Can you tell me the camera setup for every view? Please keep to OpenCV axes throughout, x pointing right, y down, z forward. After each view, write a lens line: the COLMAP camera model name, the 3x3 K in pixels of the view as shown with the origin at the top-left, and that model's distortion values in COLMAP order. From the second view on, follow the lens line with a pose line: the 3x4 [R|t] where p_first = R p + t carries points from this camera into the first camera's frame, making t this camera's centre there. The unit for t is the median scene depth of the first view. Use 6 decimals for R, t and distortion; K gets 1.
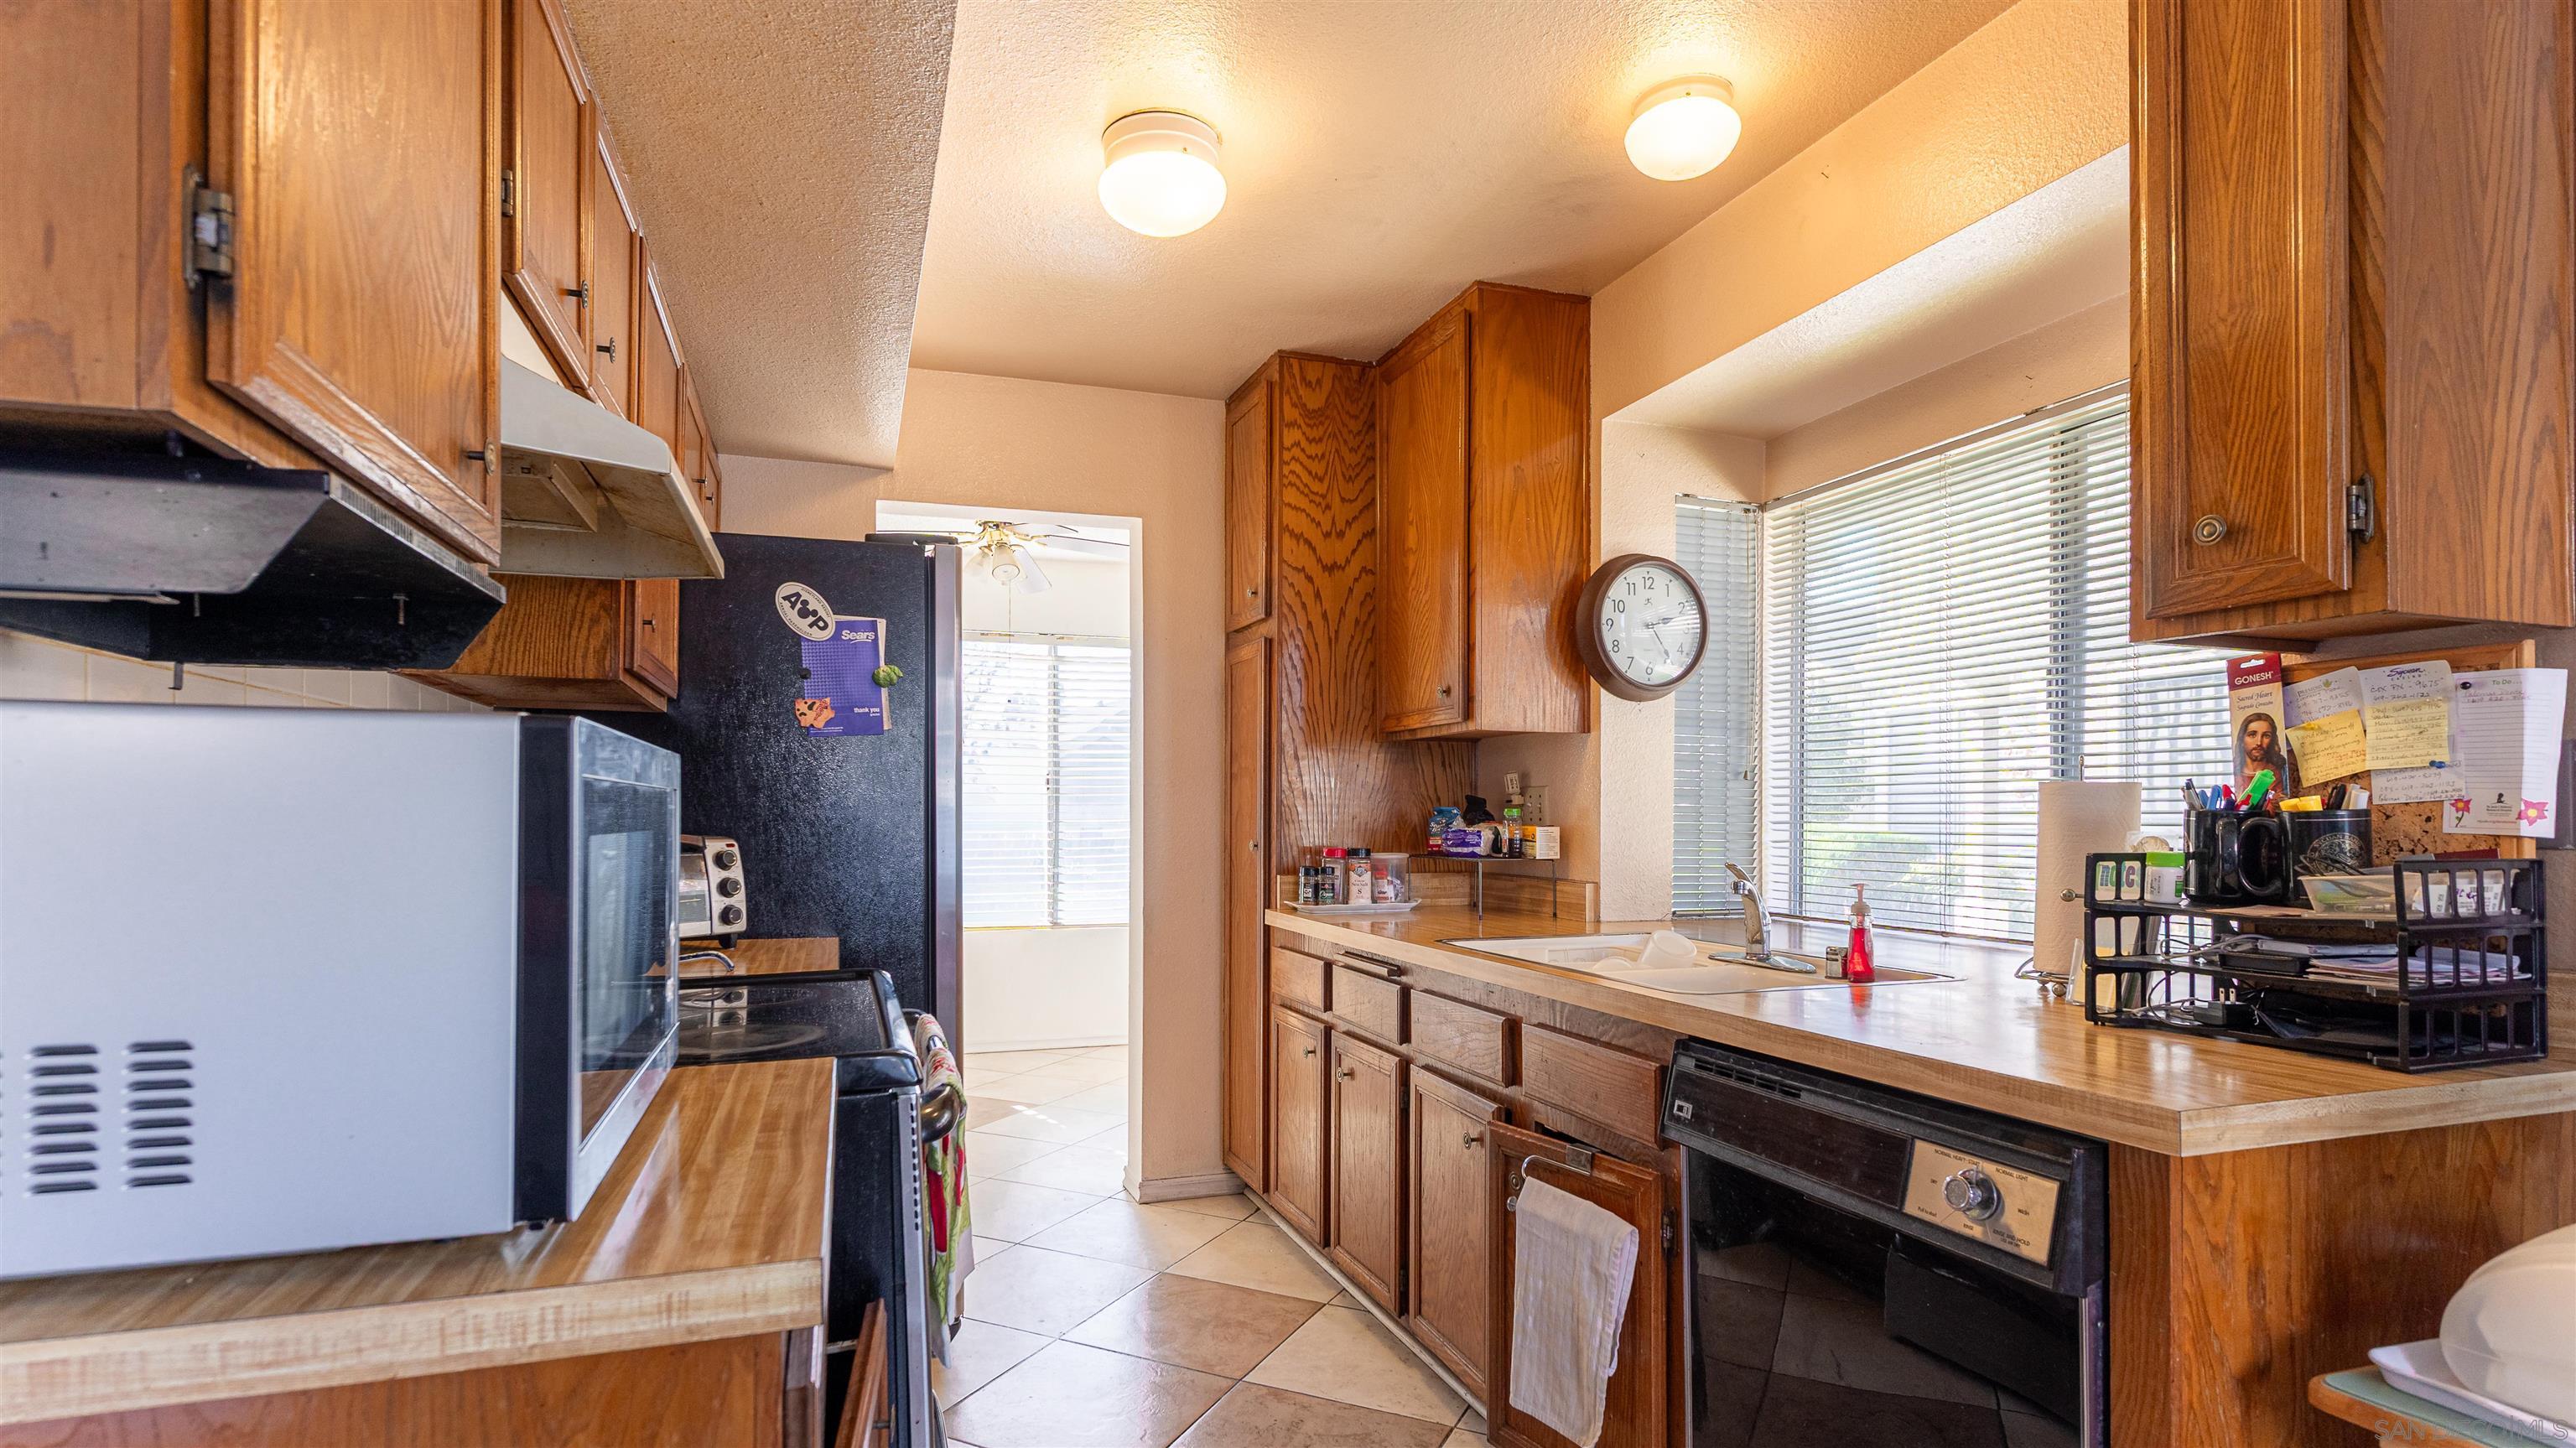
lens RADIAL K [[1249.2, 0, 1242.1], [0, 1249.2, 827.4], [0, 0, 1]] dist [-0.012867, 0.005342]
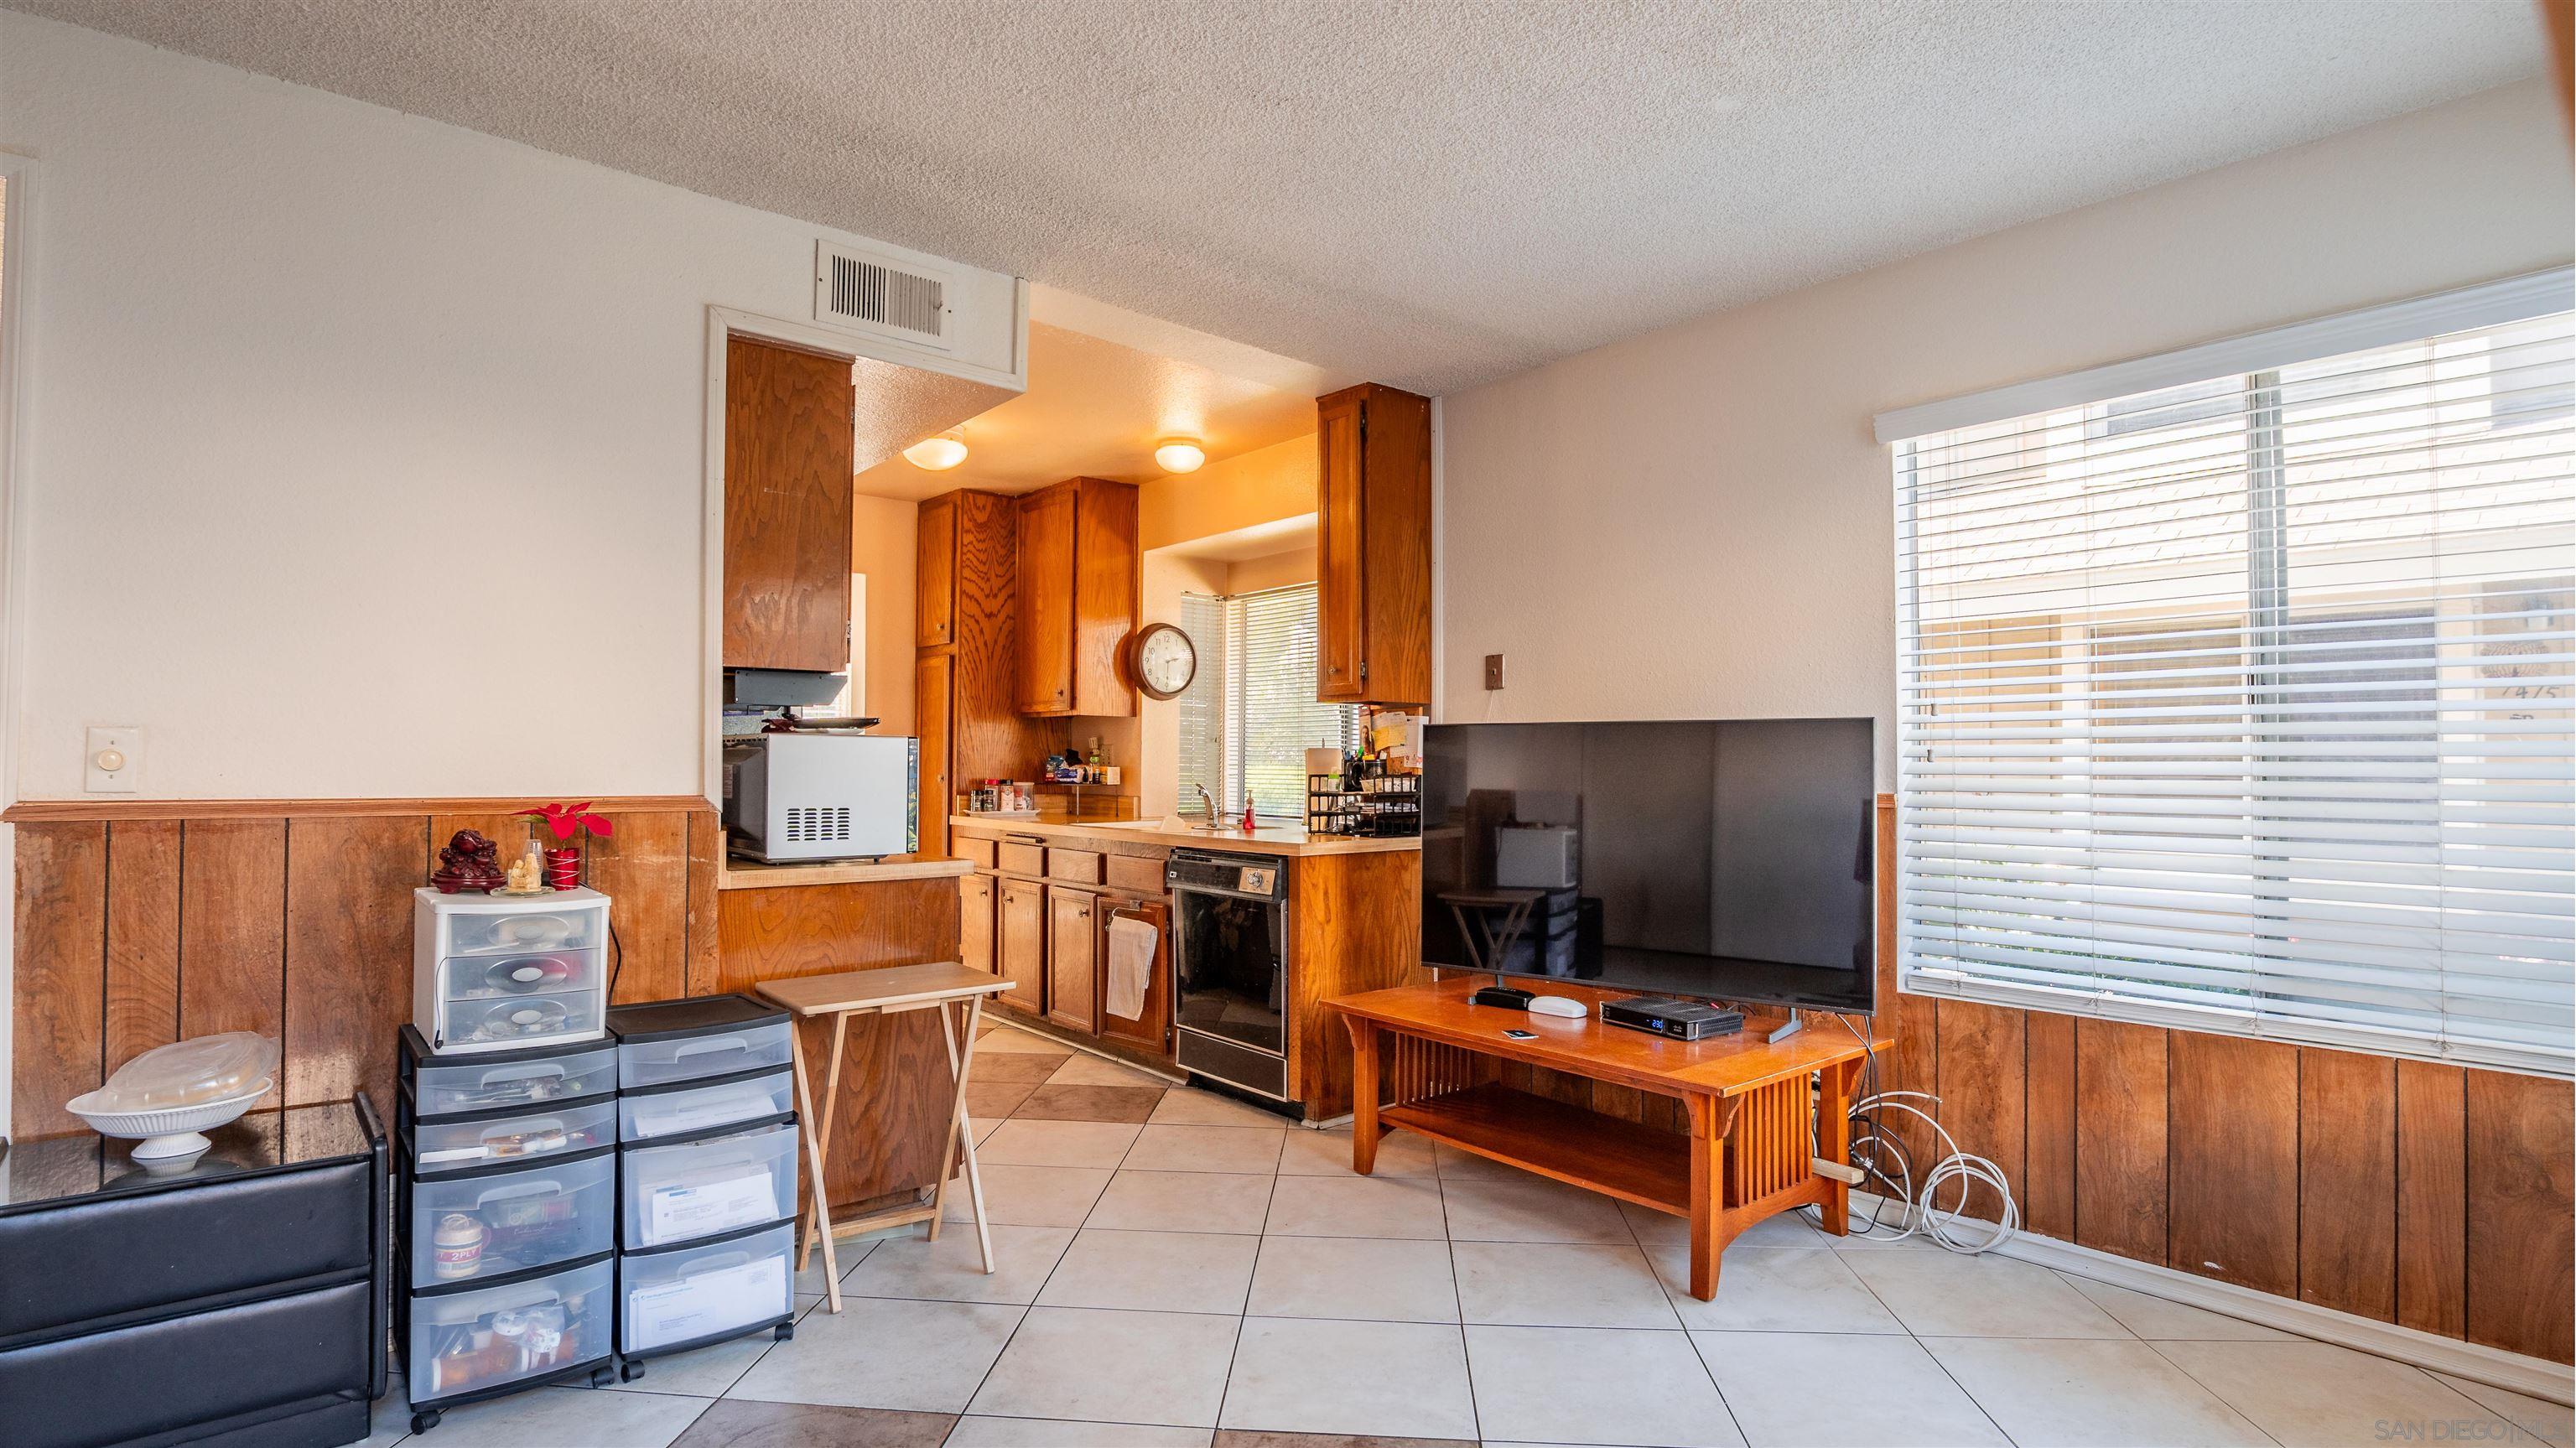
lens RADIAL K [[1249.2, 0, 1267.3], [0, 1249.2, 729.7], [0, 0, 1]] dist [-0.012867, 0.005342]
pose [[0.928182, 0.012548, 0.371915, -0.283698], [0.000688, 0.999372, -0.035435, 0.012226], [-0.372126, 0.033146, 0.927590, -0.973940]]
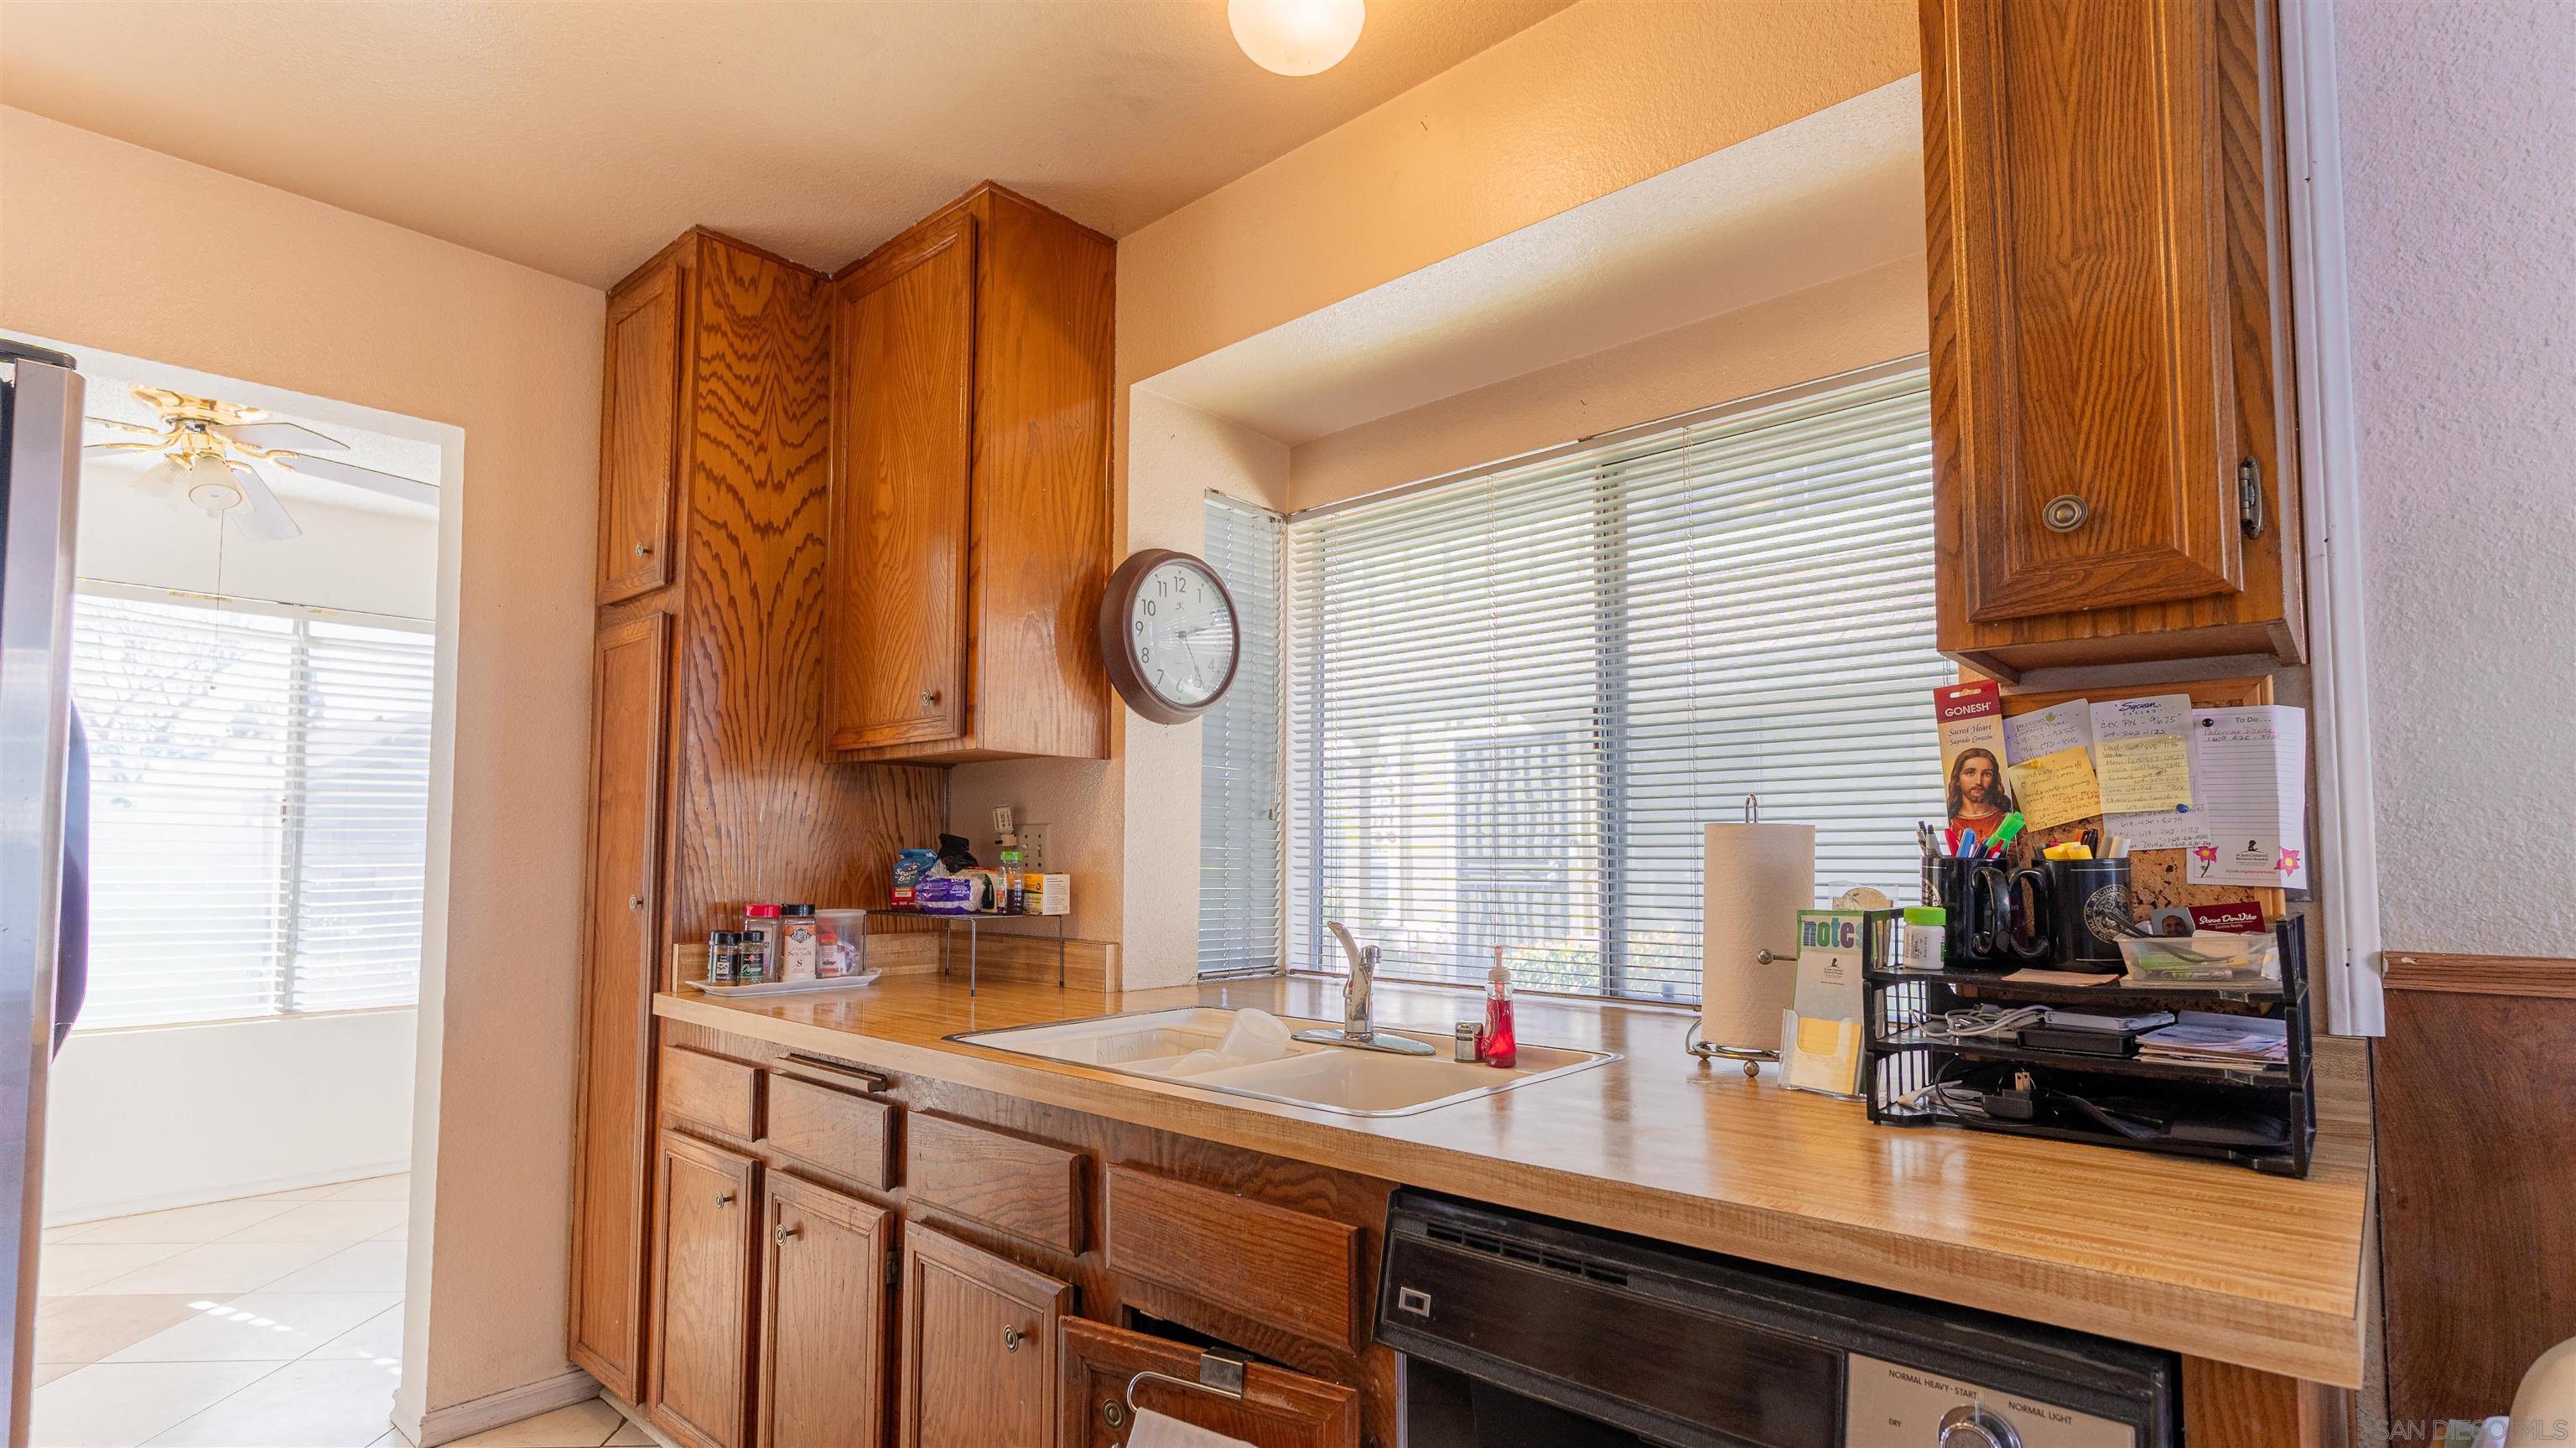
lens RADIAL K [[1249.2, 0, 1274.9], [0, 1249.2, 786.6], [0, 0, 1]] dist [-0.012867, 0.005342]
pose [[0.870865, 0.028218, 0.490712, -0.033237], [0.004158, 0.997892, -0.064762, -0.005647], [-0.491505, 0.058439, 0.868912, 0.288374]]
